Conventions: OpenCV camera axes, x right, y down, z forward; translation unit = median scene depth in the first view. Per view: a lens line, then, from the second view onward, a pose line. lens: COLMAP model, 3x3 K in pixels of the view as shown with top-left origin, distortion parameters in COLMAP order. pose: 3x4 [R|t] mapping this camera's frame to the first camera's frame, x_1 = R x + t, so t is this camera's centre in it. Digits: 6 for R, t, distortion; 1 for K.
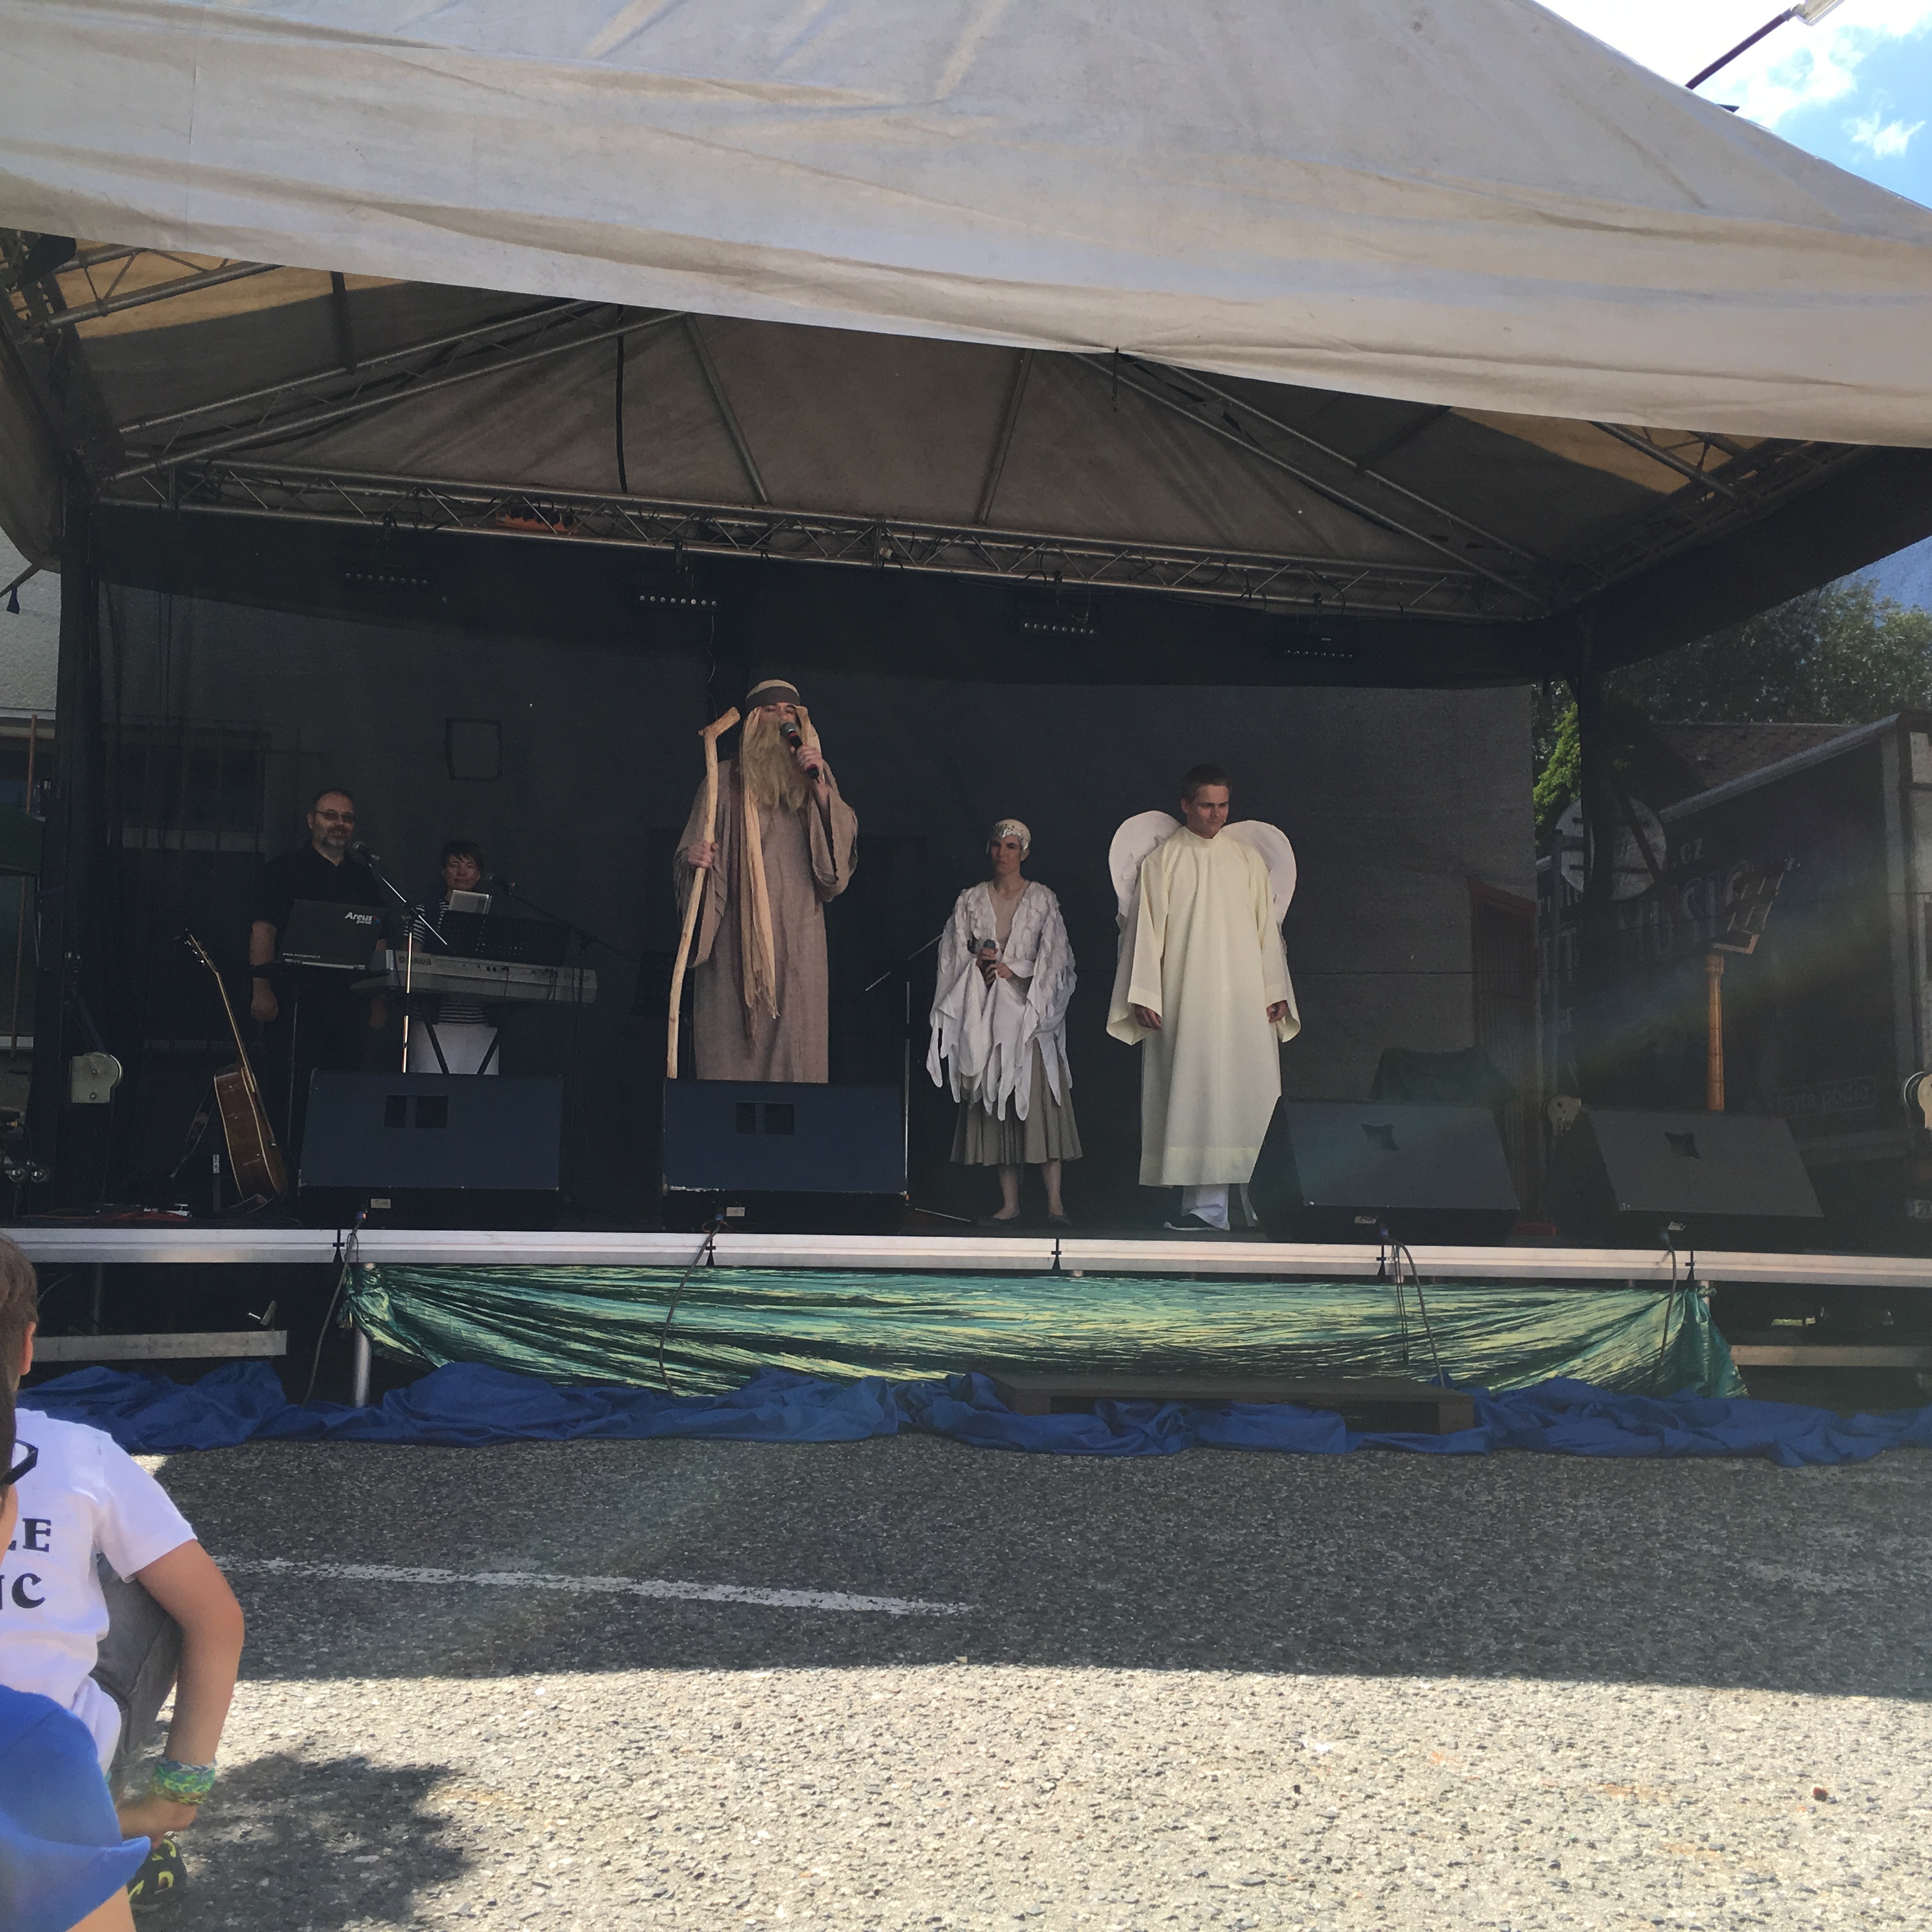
lens RADIAL K [[2255.0, 0, 964.8], [0, 2255.0, 998.6], [0, 0, 1]] dist [0.123115, -0.181092]
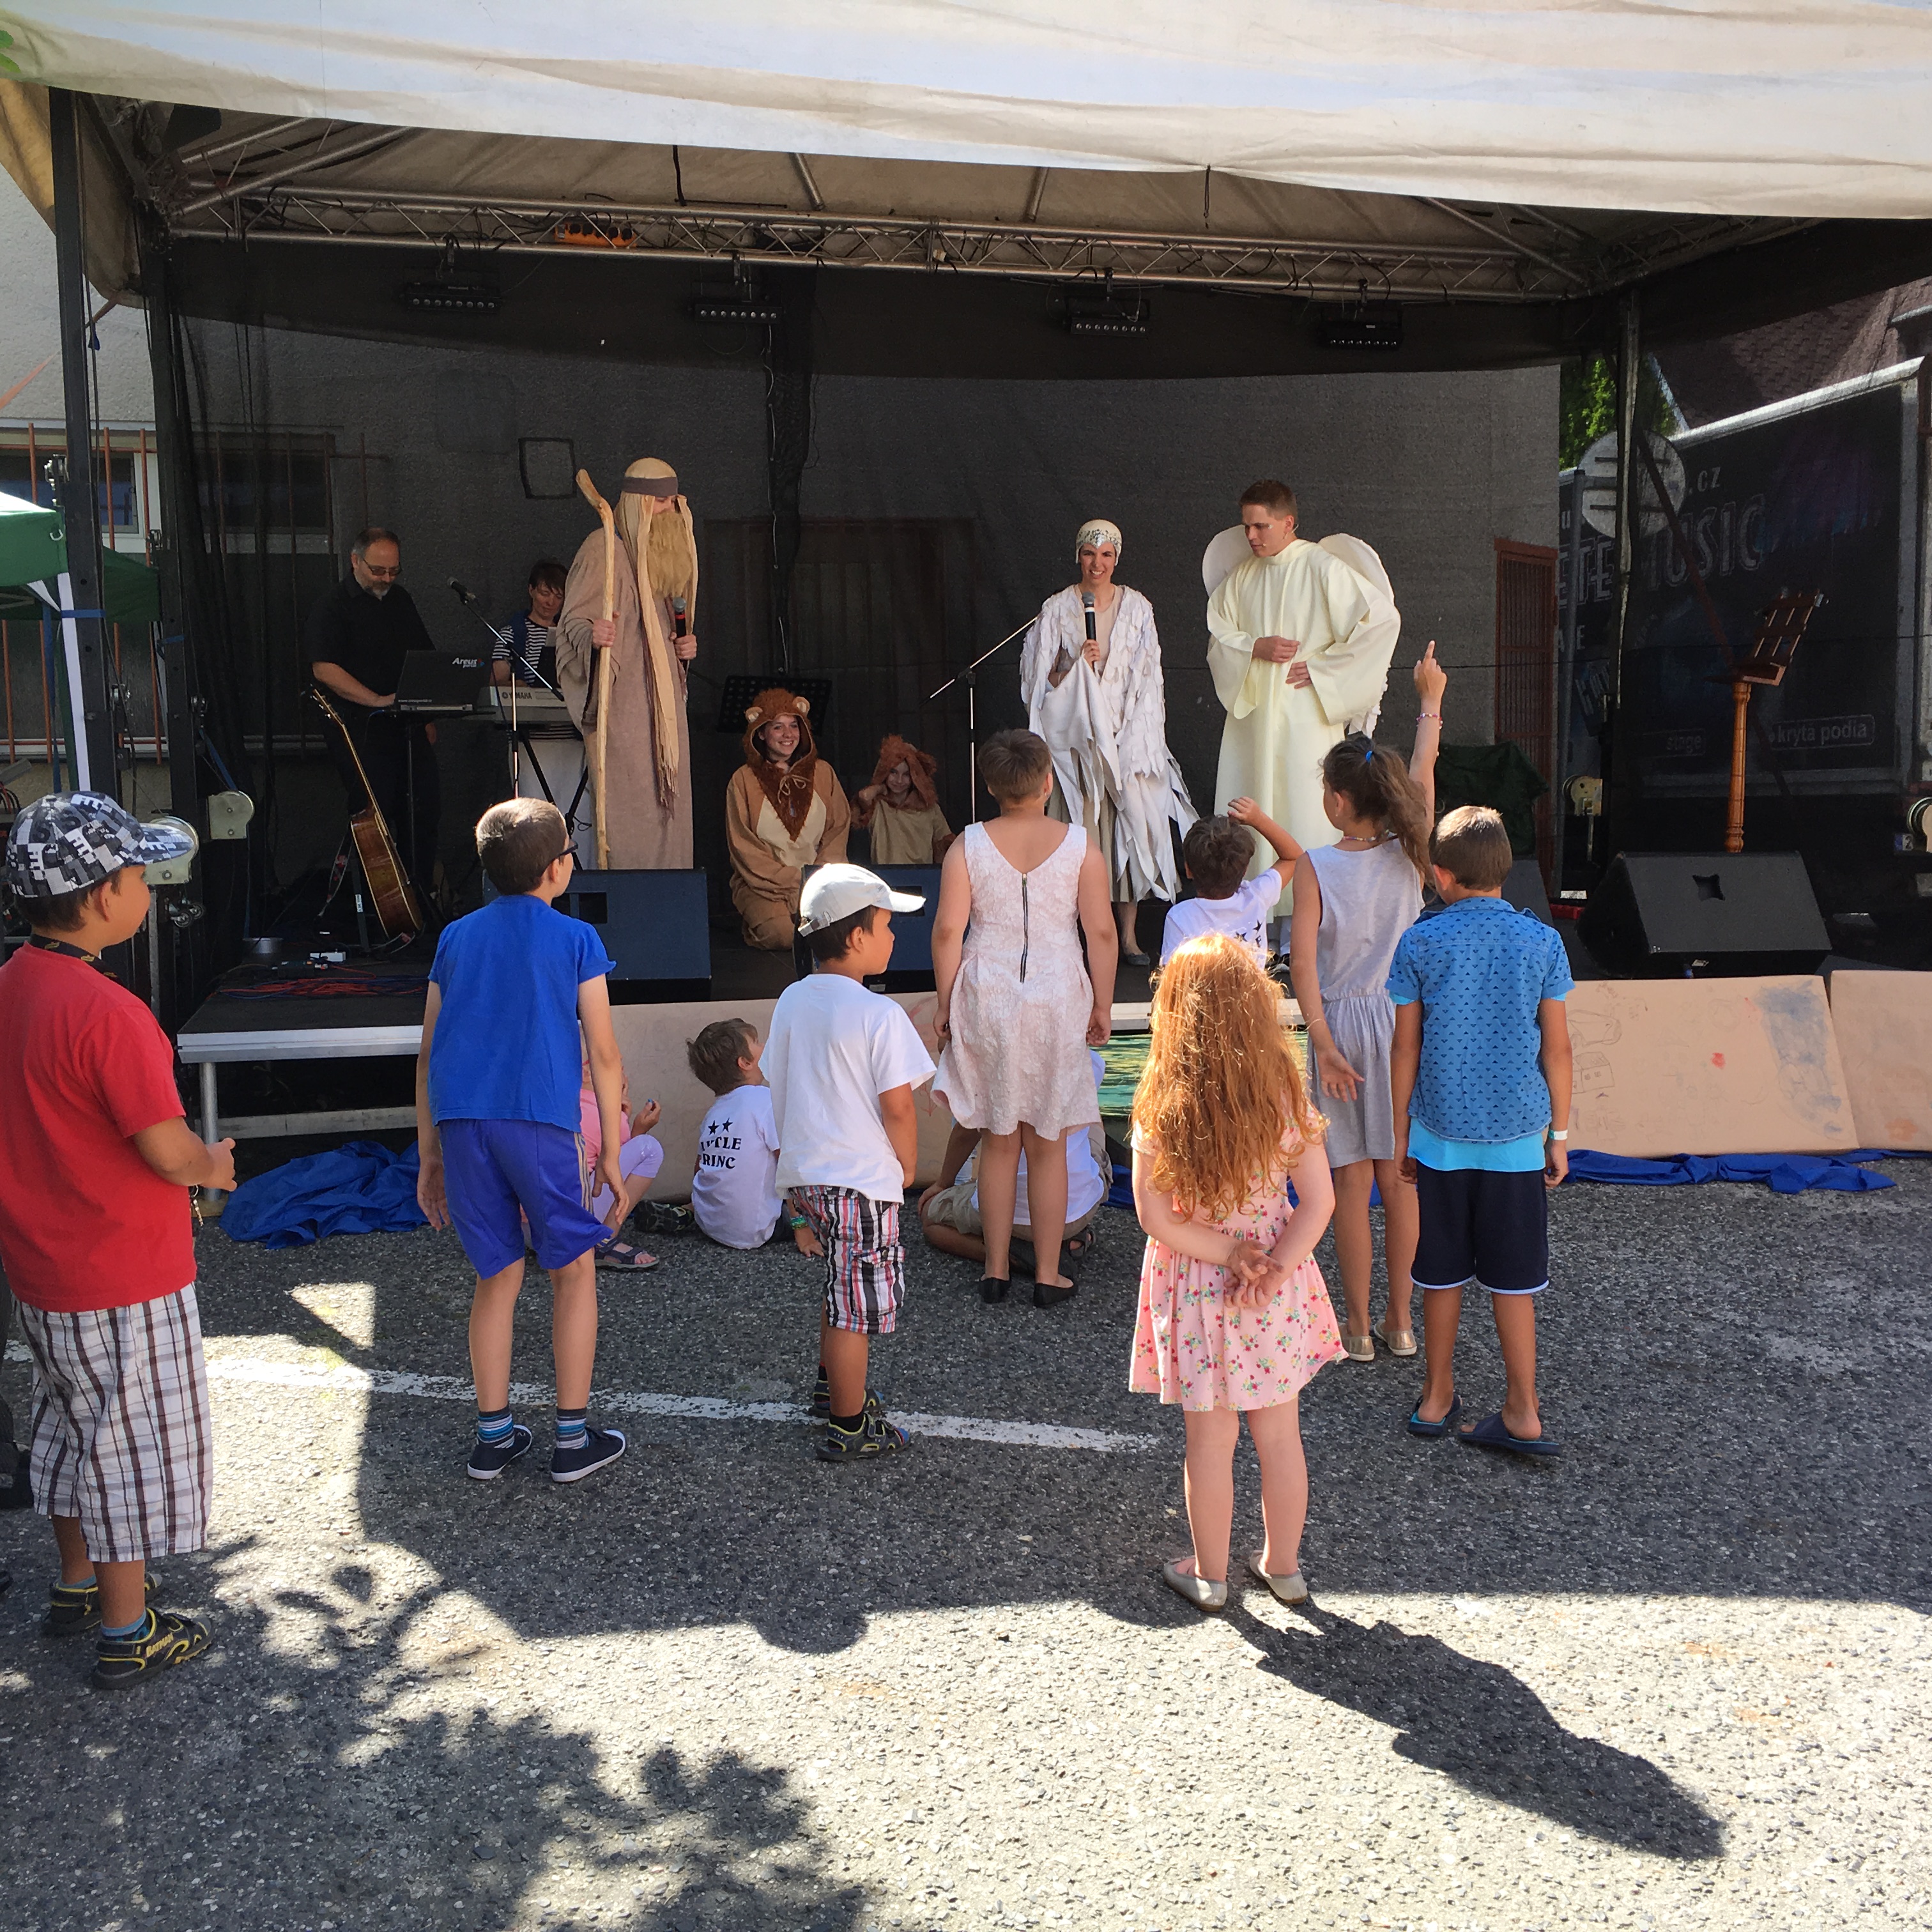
lens RADIAL K [[2255.0, 0, 964.8], [0, 2255.0, 998.6], [0, 0, 1]] dist [0.123115, -0.181092]
pose [[0.999666, -0.024379, 0.008627, -0.062593], [0.022001, 0.977075, 0.211757, -0.136789], [-0.013592, -0.211497, 0.977284, -0.098271]]
